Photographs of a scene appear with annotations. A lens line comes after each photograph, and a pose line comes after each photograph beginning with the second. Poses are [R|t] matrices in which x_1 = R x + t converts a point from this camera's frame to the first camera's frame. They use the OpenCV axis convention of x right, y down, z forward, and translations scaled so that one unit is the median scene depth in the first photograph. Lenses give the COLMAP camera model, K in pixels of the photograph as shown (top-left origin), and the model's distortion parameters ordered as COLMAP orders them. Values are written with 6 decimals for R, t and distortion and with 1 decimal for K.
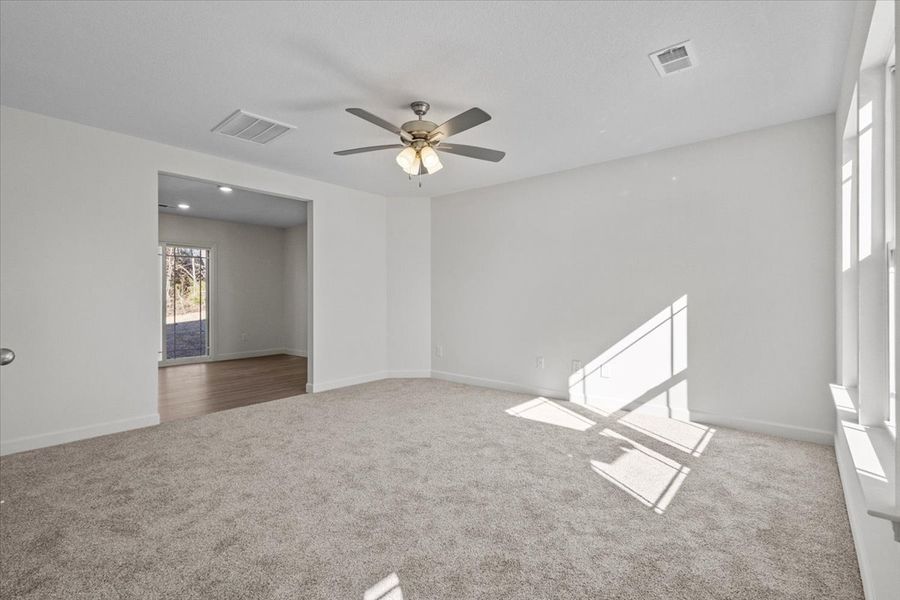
lens RADIAL K [[408.5, 0, 450.0], [0, 408.5, 300.0], [0, 0, 1]] dist [-0.000305, -0.000505]
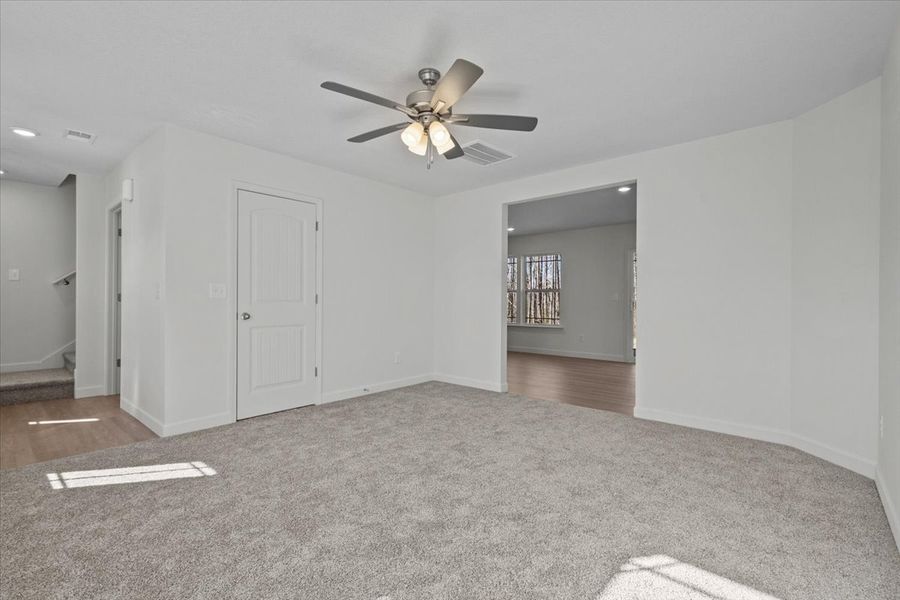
lens RADIAL K [[408.5, 0, 450.0], [0, 408.5, 300.0], [0, 0, 1]] dist [-0.000305, -0.000505]
pose [[0.001455, 0.002625, -0.999995, 0.741136], [-0.006130, 0.999978, 0.002616, -0.004850], [0.999980, 0.006126, 0.001471, 0.989355]]
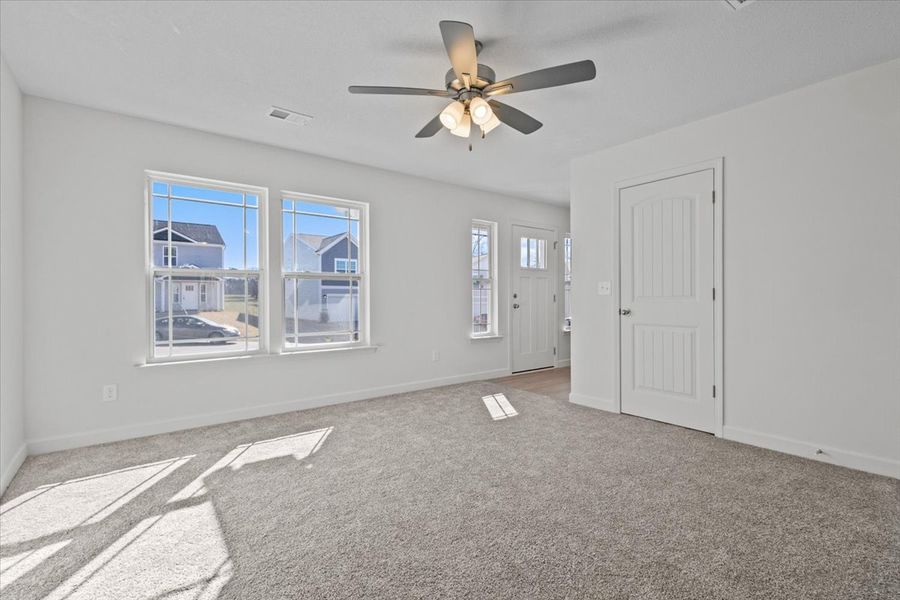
lens RADIAL K [[414.0, 0, 450.5], [0, 414.0, 299.8], [0, 0, 1]] dist [0.008616, -0.000183]
pose [[-0.981906, 0.006198, 0.189266, -0.183932], [0.006998, 0.999969, 0.003560, 0.003967], [-0.189238, 0.004820, -0.981919, 1.698982]]
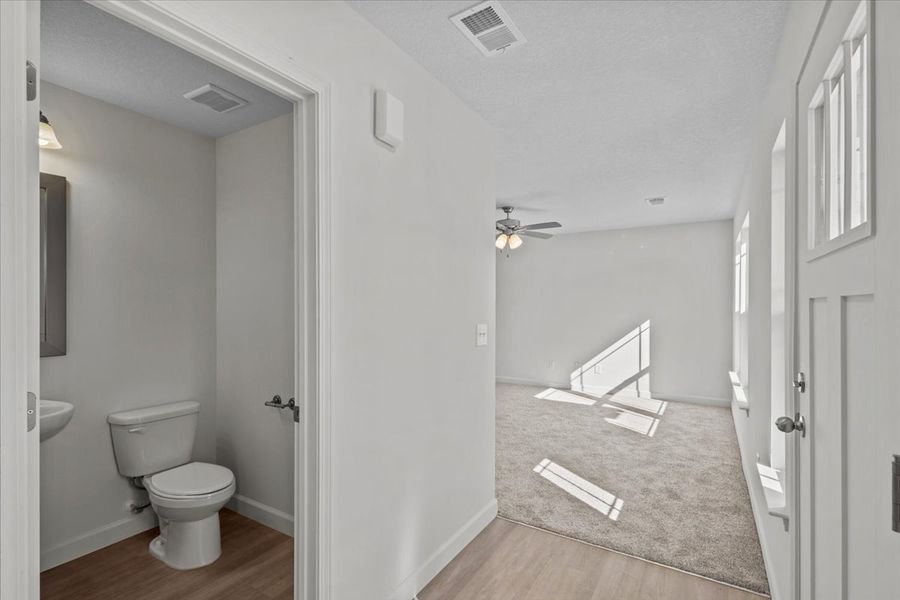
lens RADIAL K [[414.8, 0, 449.3], [0, 414.8, 307.2], [0, 0, 1]] dist [0.017161, -0.000161]
pose [[0.987712, 0.004918, 0.156205, -0.532393], [-0.005299, 0.999984, 0.002024, -0.072830], [-0.156193, -0.002827, 0.987723, -0.579107]]
